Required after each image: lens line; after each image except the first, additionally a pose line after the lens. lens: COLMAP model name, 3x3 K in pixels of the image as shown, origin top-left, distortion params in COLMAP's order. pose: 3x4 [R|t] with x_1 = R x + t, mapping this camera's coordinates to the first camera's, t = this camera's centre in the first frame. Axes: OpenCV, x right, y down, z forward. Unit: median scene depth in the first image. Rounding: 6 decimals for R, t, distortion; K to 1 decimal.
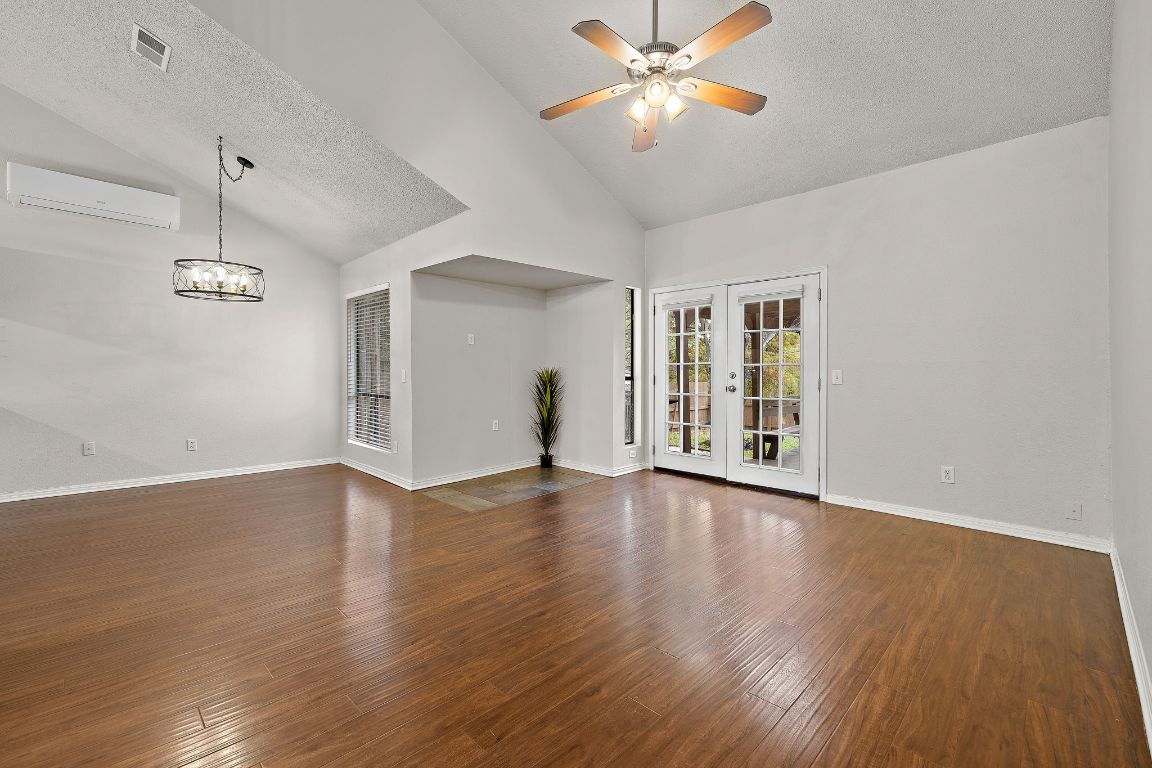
lens RADIAL K [[483.3, 0, 576.0], [0, 483.3, 384.0], [0, 0, 1]] dist [0.001333, 0.000052]
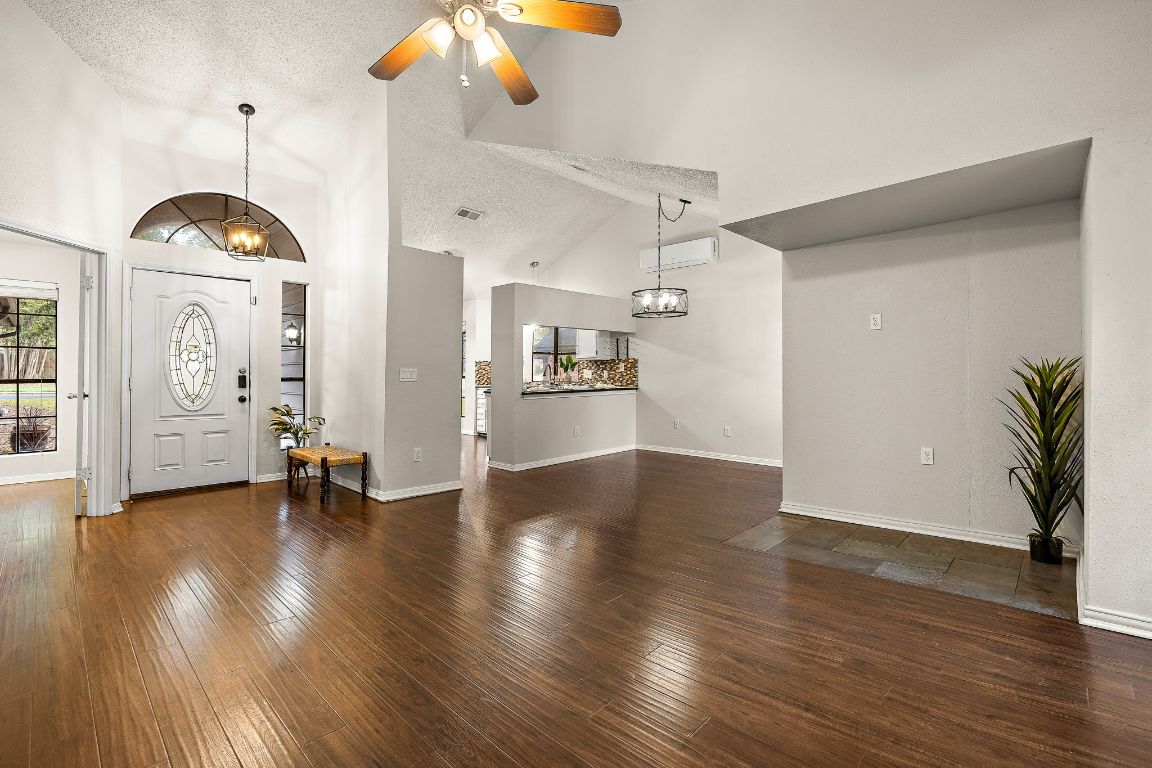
lens RADIAL K [[507.4, 0, 576.0], [0, 507.4, 384.0], [0, 0, 1]] dist [0.000695, -0.000378]
pose [[0.020018, 0.013254, -0.999712, 0.531106], [-0.014380, 0.999813, 0.012967, -0.010041], [0.999696, 0.014116, 0.020205, 0.605306]]
